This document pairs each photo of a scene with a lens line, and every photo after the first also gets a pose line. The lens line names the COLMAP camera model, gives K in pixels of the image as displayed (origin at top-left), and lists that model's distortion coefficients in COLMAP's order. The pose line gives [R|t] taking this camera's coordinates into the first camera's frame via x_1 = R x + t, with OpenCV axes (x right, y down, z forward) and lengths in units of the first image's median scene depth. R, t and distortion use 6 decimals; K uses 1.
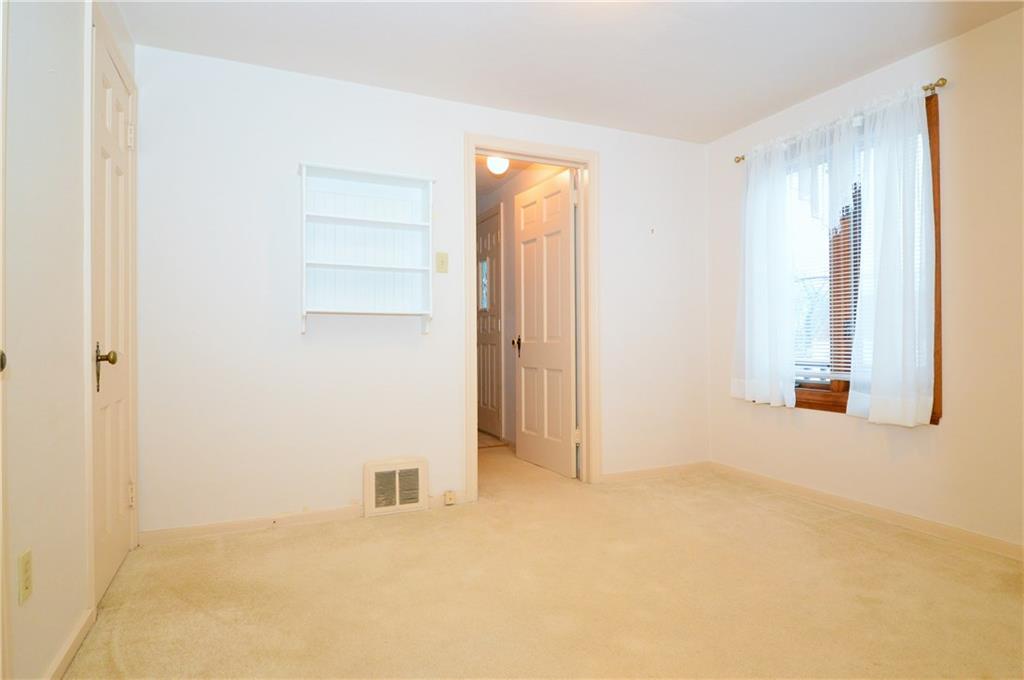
lens RADIAL K [[551.7, 0, 515.9], [0, 551.7, 341.5], [0, 0, 1]] dist [0.007765, -0.020523]
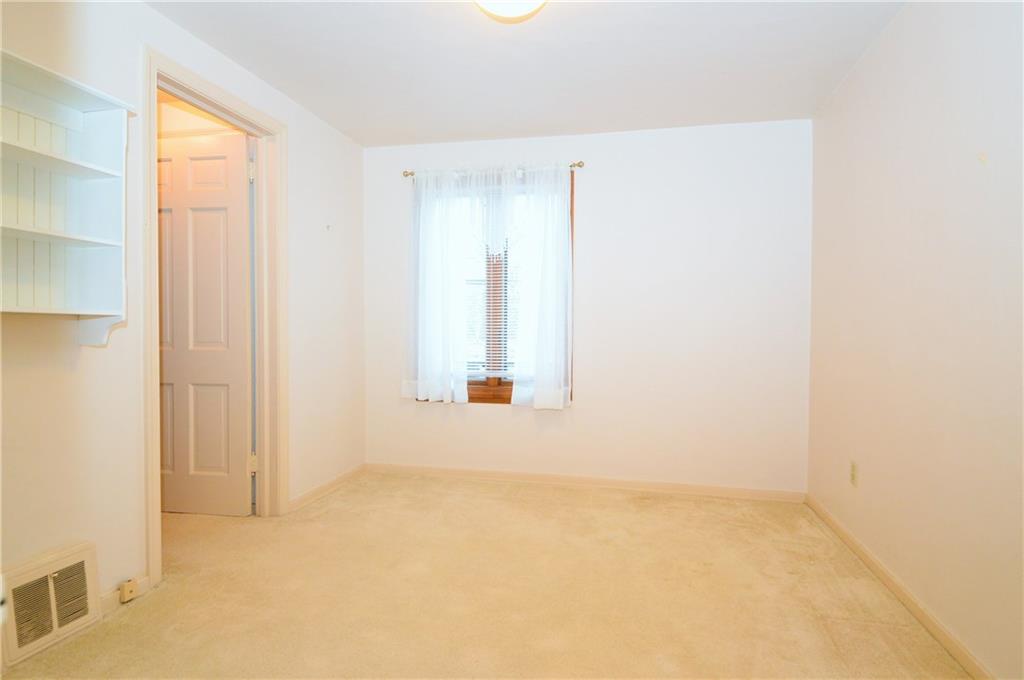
lens RADIAL K [[551.7, 0, 521.7], [0, 551.7, 333.1], [0, 0, 1]] dist [0.007765, -0.020523]
pose [[0.585570, 0.001960, 0.810619, -0.378257], [-0.004626, 0.999989, 0.000923, -0.029526], [-0.810609, -0.004290, 0.585573, 0.228146]]
